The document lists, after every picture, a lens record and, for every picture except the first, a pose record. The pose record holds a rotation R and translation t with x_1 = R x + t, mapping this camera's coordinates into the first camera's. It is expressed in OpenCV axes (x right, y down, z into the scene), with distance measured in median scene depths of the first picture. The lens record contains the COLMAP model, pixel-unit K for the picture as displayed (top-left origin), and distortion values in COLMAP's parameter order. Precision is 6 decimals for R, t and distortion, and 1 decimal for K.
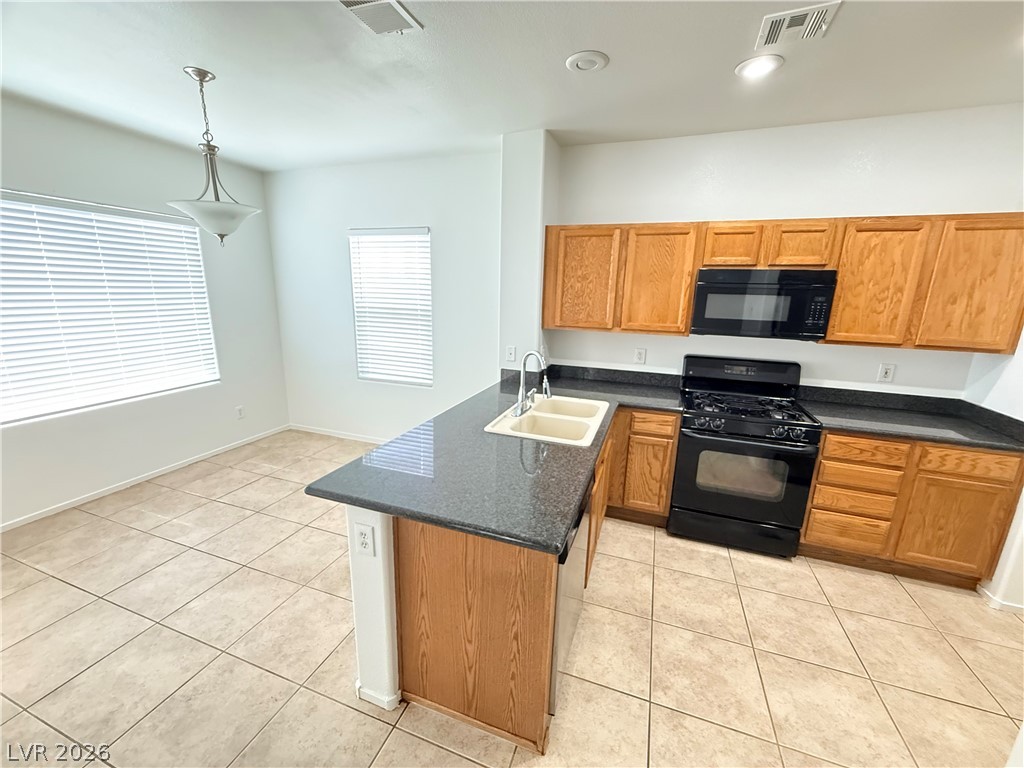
lens RADIAL K [[408.9, 0, 510.4], [0, 408.9, 384.4], [0, 0, 1]] dist [-0.000300, -0.000406]
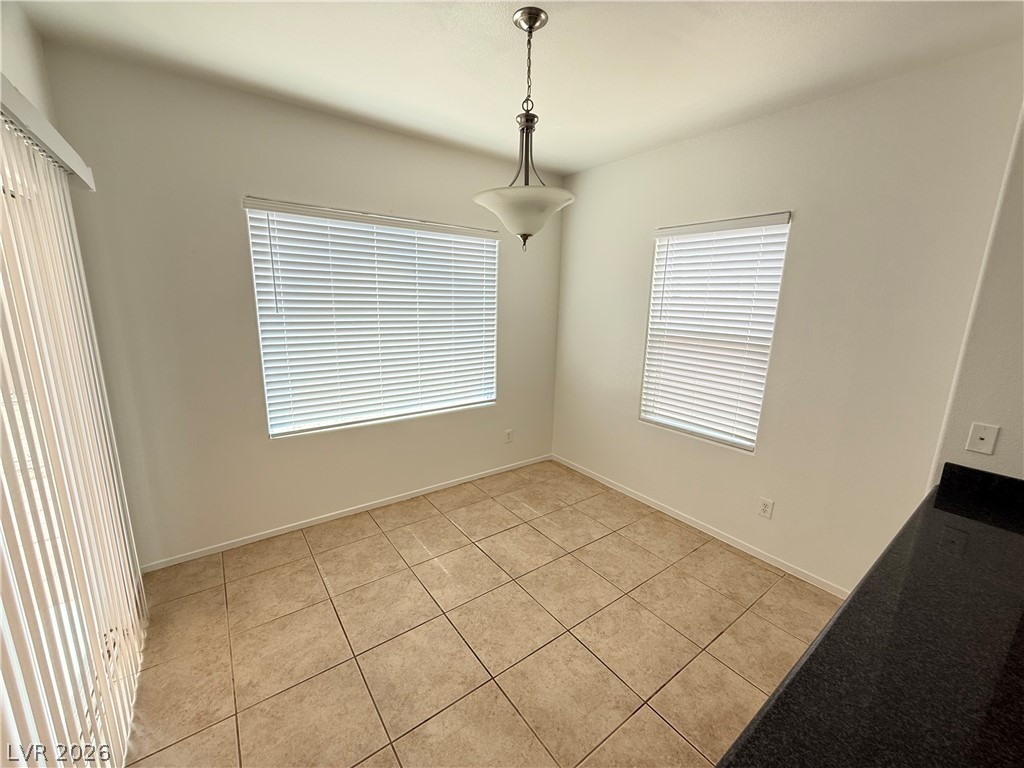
lens RADIAL K [[408.9, 0, 510.4], [0, 408.9, 384.4], [0, 0, 1]] dist [-0.000300, -0.000406]
pose [[0.832609, 0.111023, -0.542620, -0.232597], [-0.129925, 0.991518, 0.003510, -0.074472], [0.538407, 0.067578, 0.839971, 0.297490]]
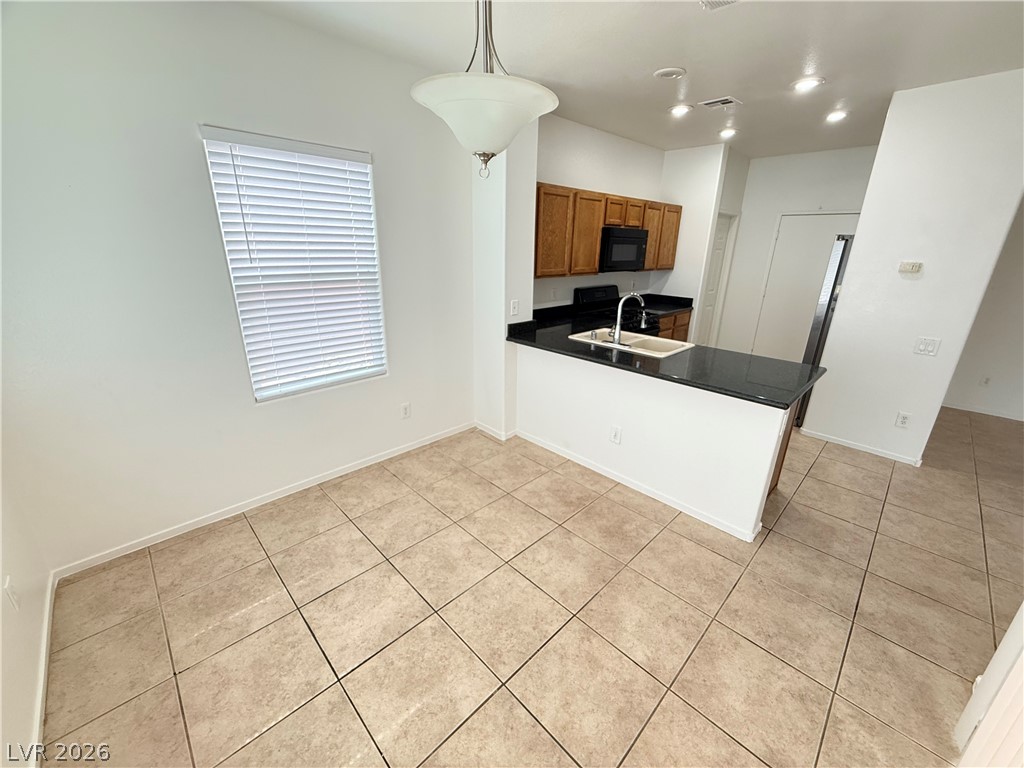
lens RADIAL K [[408.9, 0, 510.4], [0, 408.9, 384.4], [0, 0, 1]] dist [-0.000300, -0.000406]
pose [[0.436473, -0.311288, 0.844151, -1.015017], [0.197338, 0.948516, 0.247739, -0.163135], [-0.877809, 0.058452, 0.475431, 0.585188]]
